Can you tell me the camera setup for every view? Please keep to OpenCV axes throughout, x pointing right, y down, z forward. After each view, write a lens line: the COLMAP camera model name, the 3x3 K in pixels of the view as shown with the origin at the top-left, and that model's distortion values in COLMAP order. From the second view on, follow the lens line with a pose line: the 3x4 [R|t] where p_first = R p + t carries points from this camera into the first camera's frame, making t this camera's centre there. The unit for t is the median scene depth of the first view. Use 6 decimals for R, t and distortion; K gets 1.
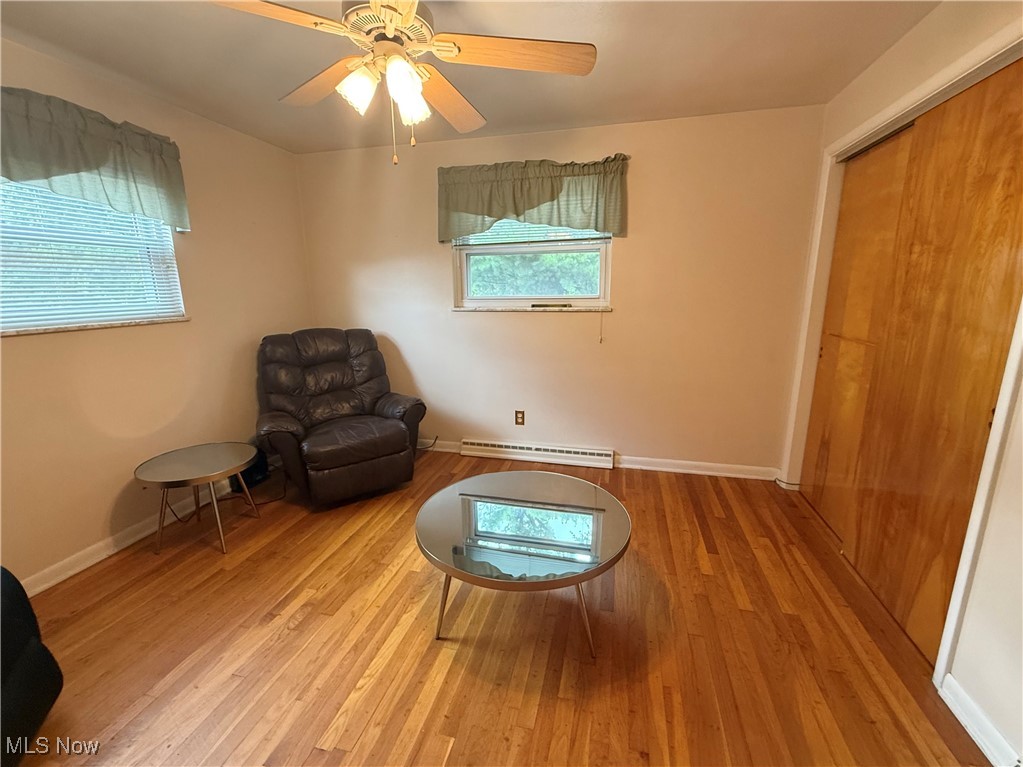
lens RADIAL K [[439.1, 0, 508.7], [0, 439.1, 383.4], [0, 0, 1]] dist [0.001178, 0.000077]
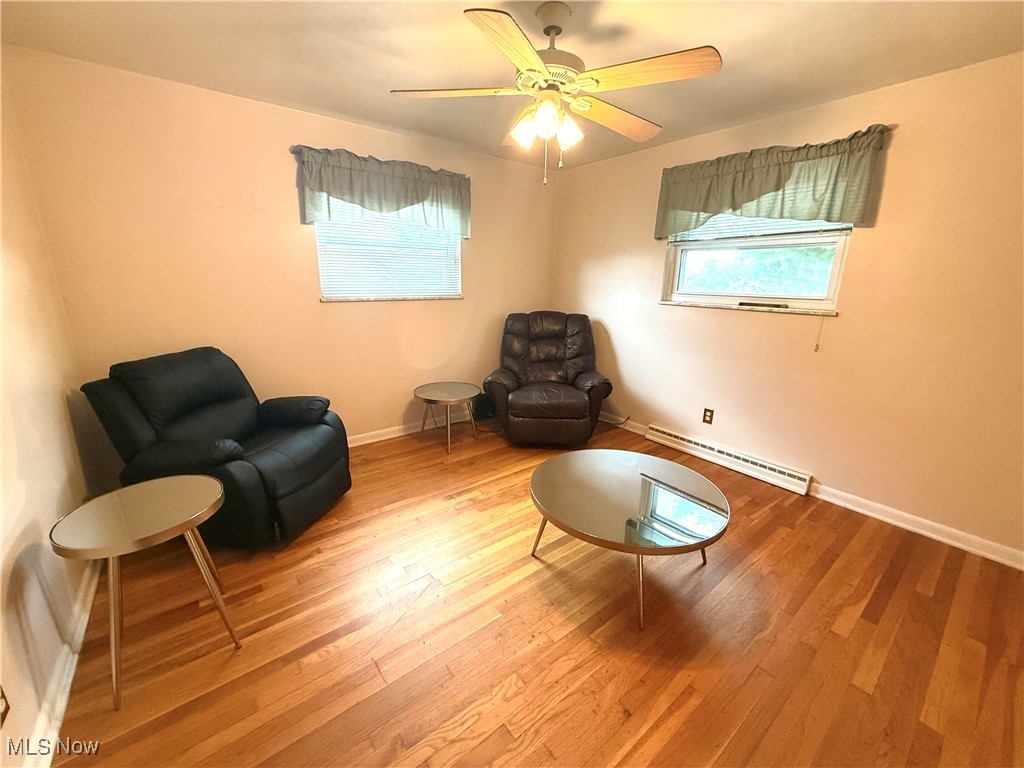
lens RADIAL K [[406.1, 0, 512.0], [0, 406.1, 384.0], [0, 0, 1]] dist [0.000837, 0.000100]
pose [[0.793576, 0.178804, -0.581607, 0.226362], [-0.157079, 0.983651, 0.088077, -0.005248], [0.587847, 0.021463, 0.808688, -0.005807]]
